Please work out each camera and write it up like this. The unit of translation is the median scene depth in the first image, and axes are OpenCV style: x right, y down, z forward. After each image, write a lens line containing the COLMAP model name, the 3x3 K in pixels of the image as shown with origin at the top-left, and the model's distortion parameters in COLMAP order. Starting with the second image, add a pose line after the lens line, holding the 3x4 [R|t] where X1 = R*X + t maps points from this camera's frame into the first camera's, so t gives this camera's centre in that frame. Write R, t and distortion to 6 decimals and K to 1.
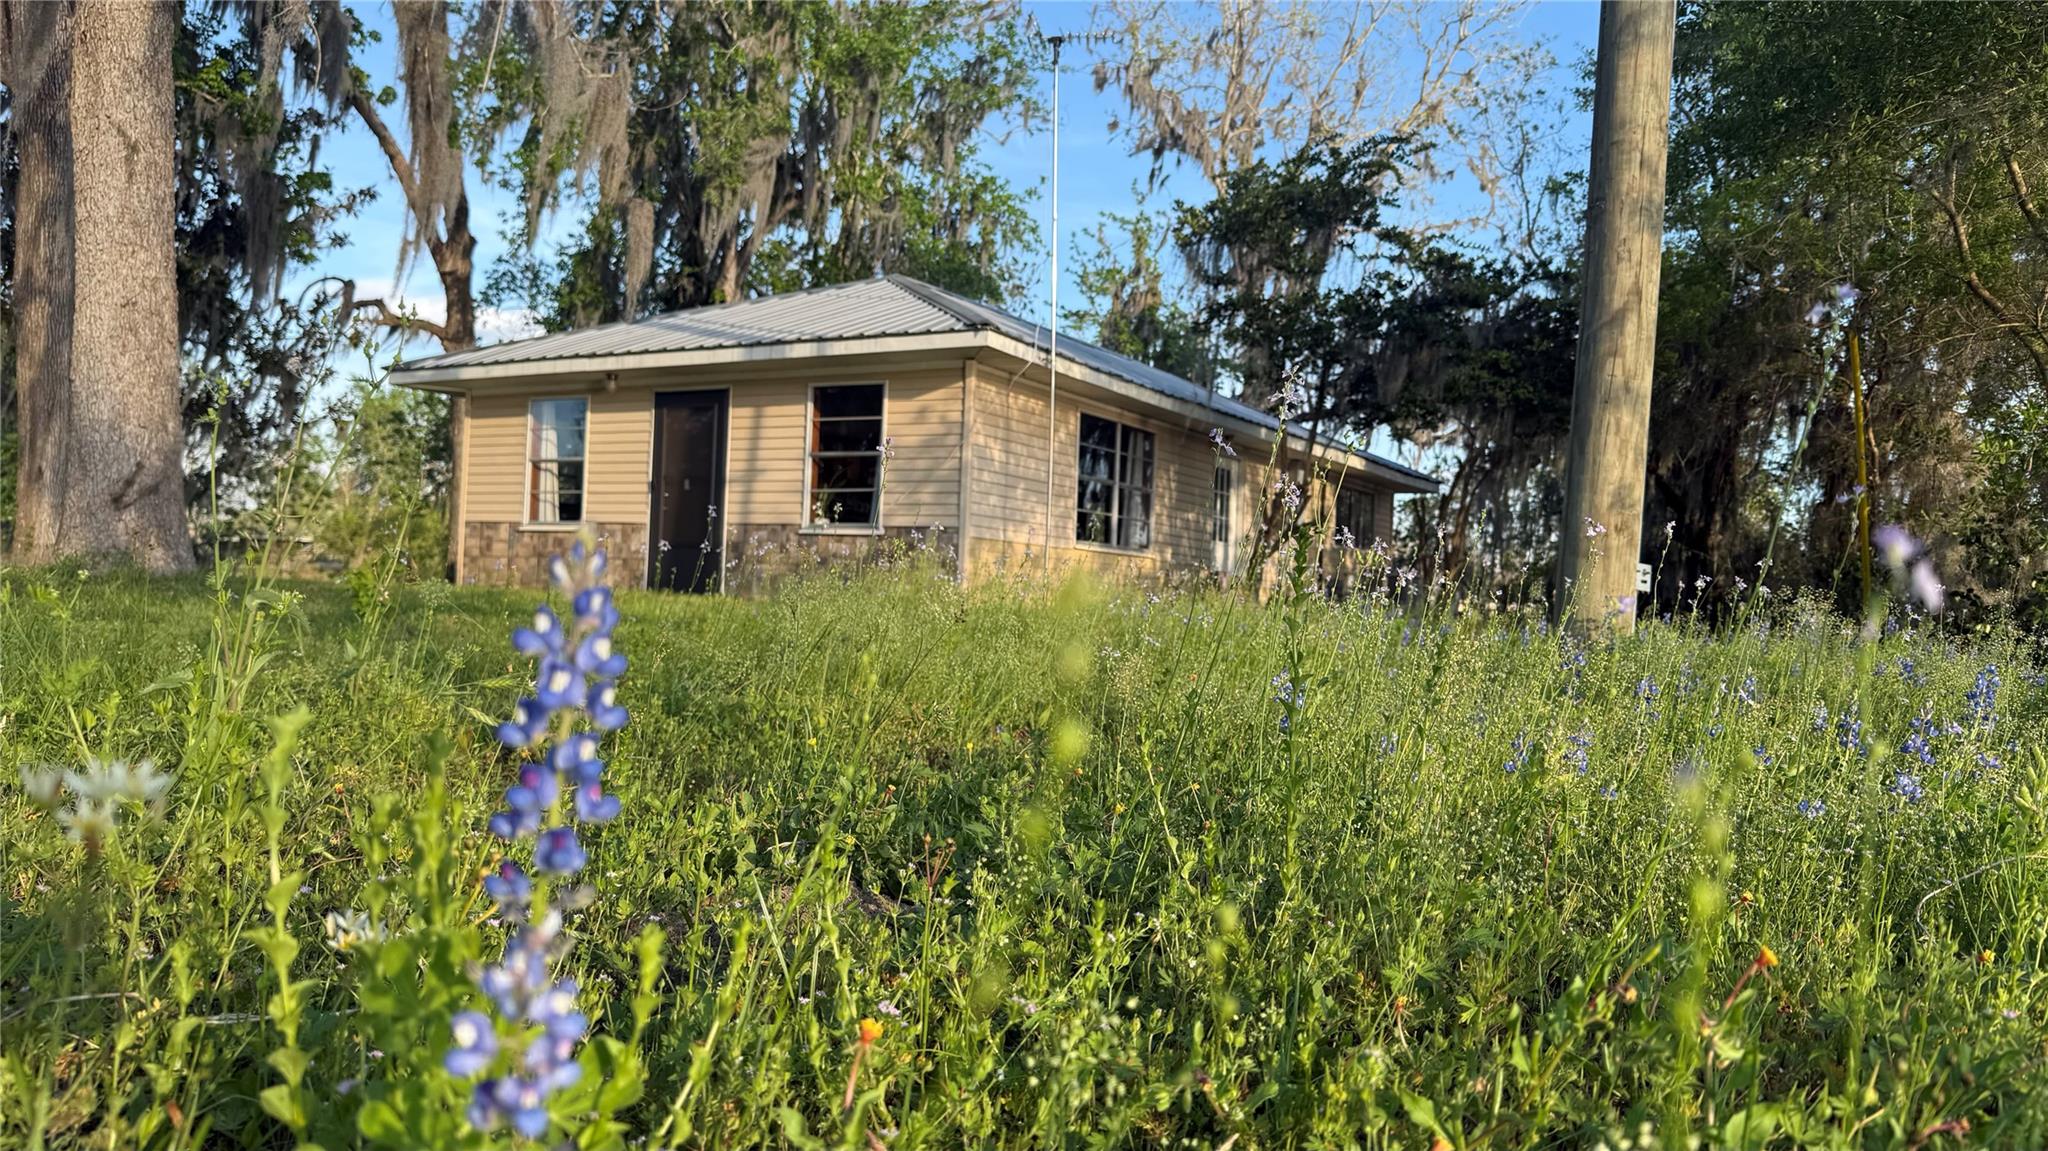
lens RADIAL K [[1472.7, 0, 1024.0], [0, 1472.7, 575.5], [0, 0, 1]] dist [0.155320, -0.241702]
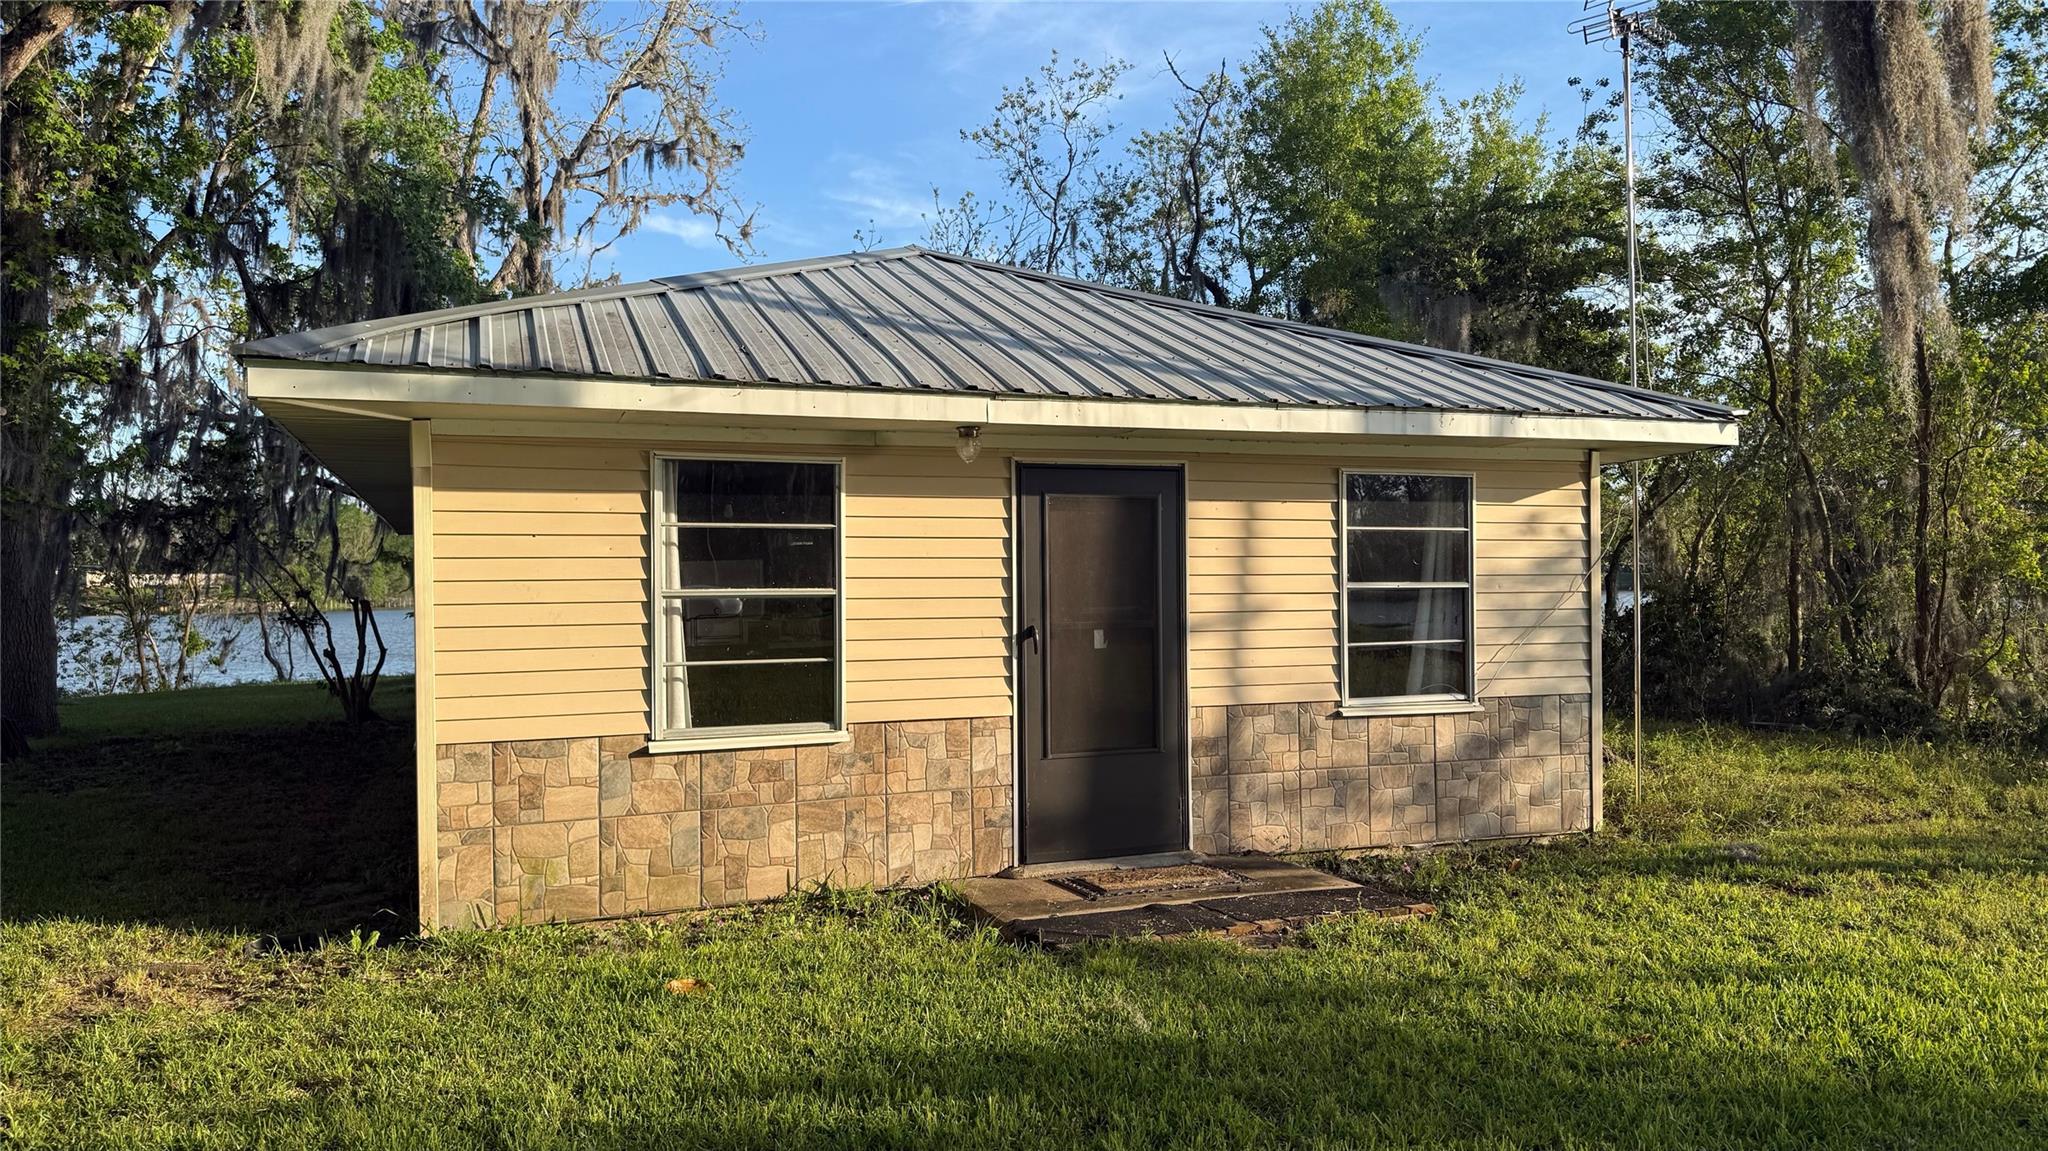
lens RADIAL K [[1472.7, 0, 1024.0], [0, 1472.7, 575.5], [0, 0, 1]] dist [0.155320, -0.241702]
pose [[0.588526, -0.041167, 0.807430, -0.657210], [0.021219, 0.999145, 0.035476, -0.101453], [-0.808200, -0.003746, 0.588896, 0.688873]]
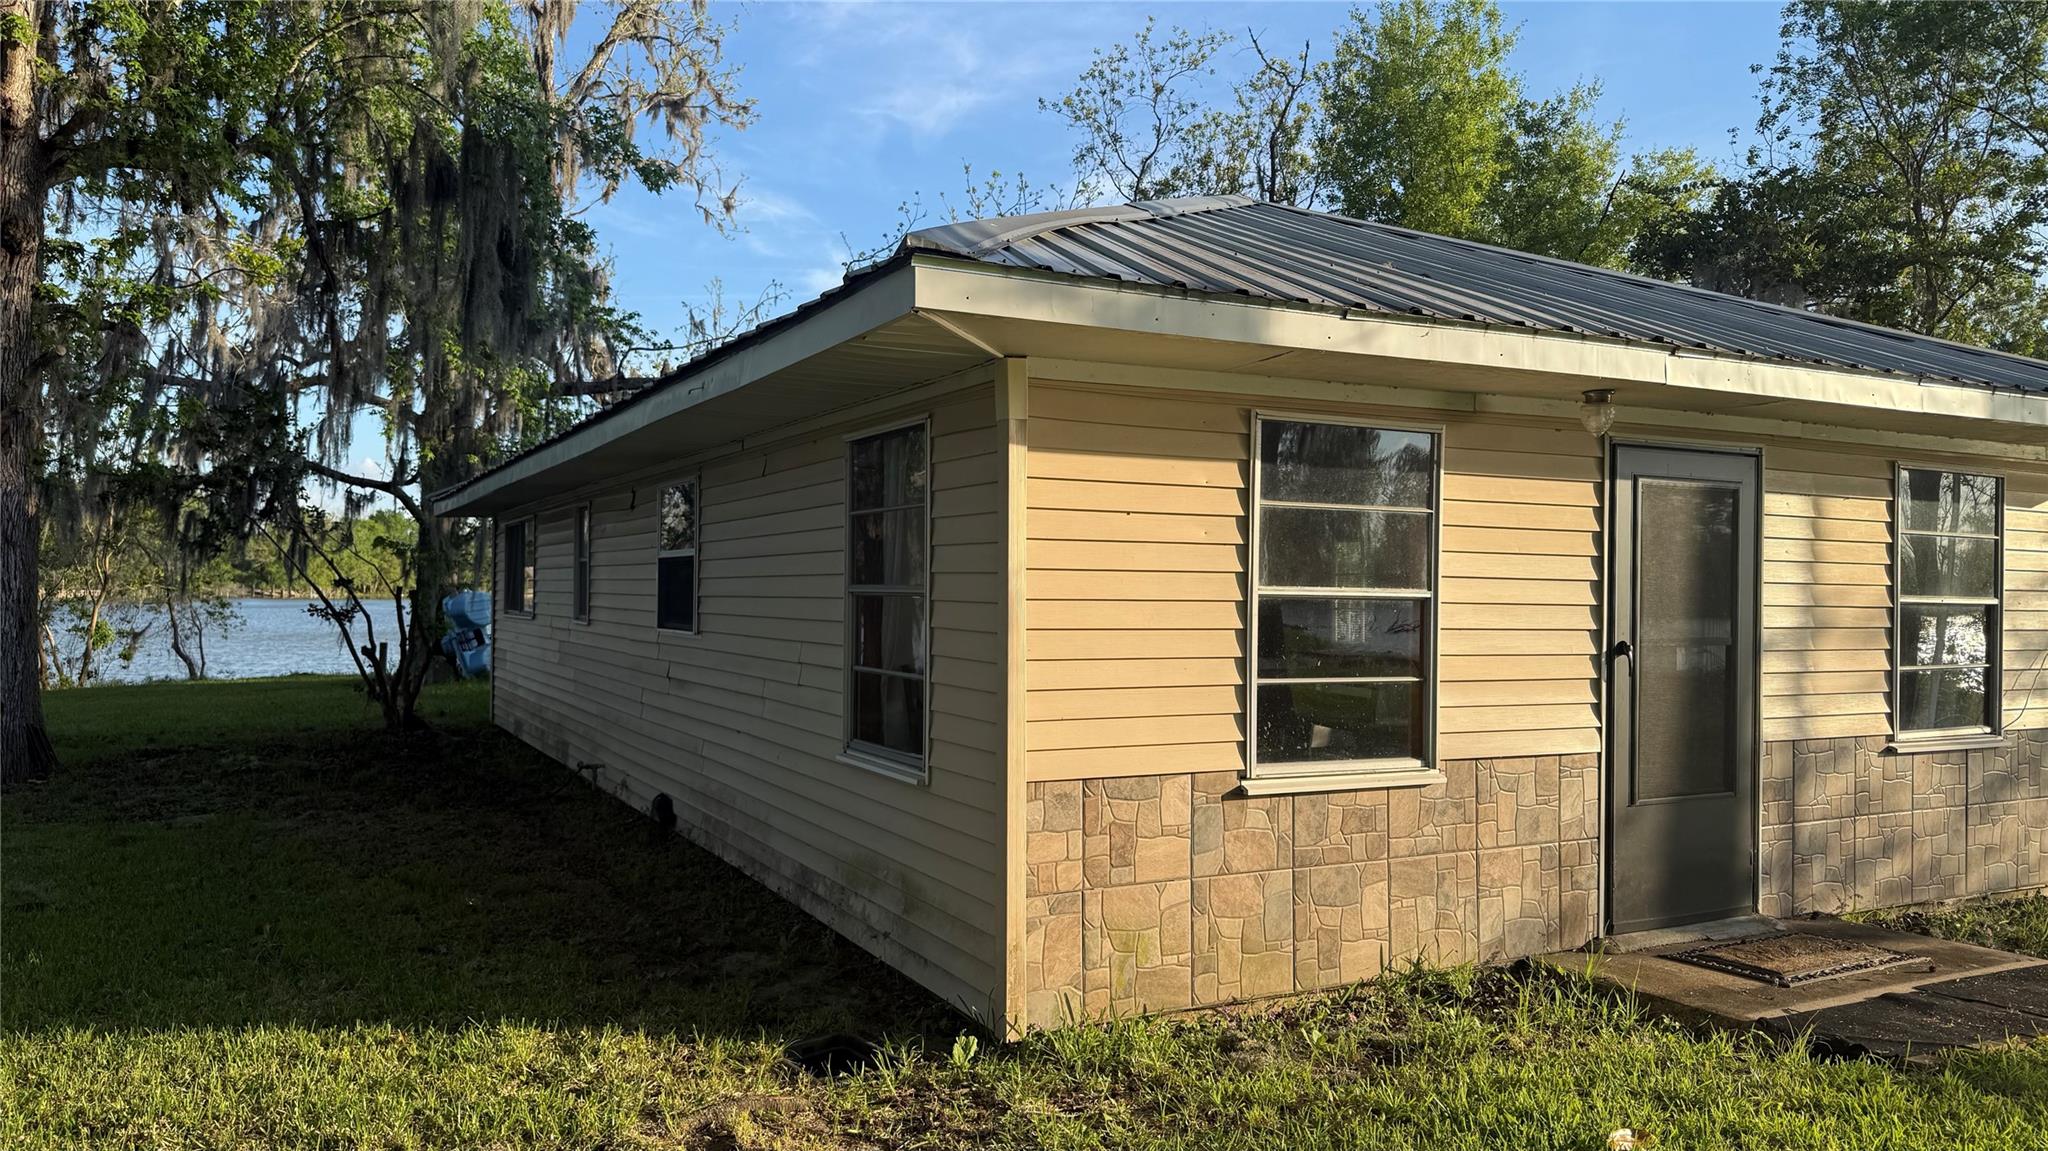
lens RADIAL K [[1472.7, 0, 1024.0], [0, 1472.7, 575.5], [0, 0, 1]] dist [0.155320, -0.241702]
pose [[0.494889, -0.024883, 0.868600, -0.692036], [-0.005866, 0.999471, 0.031975, -0.096779], [-0.868937, -0.020919, 0.494481, 0.925060]]
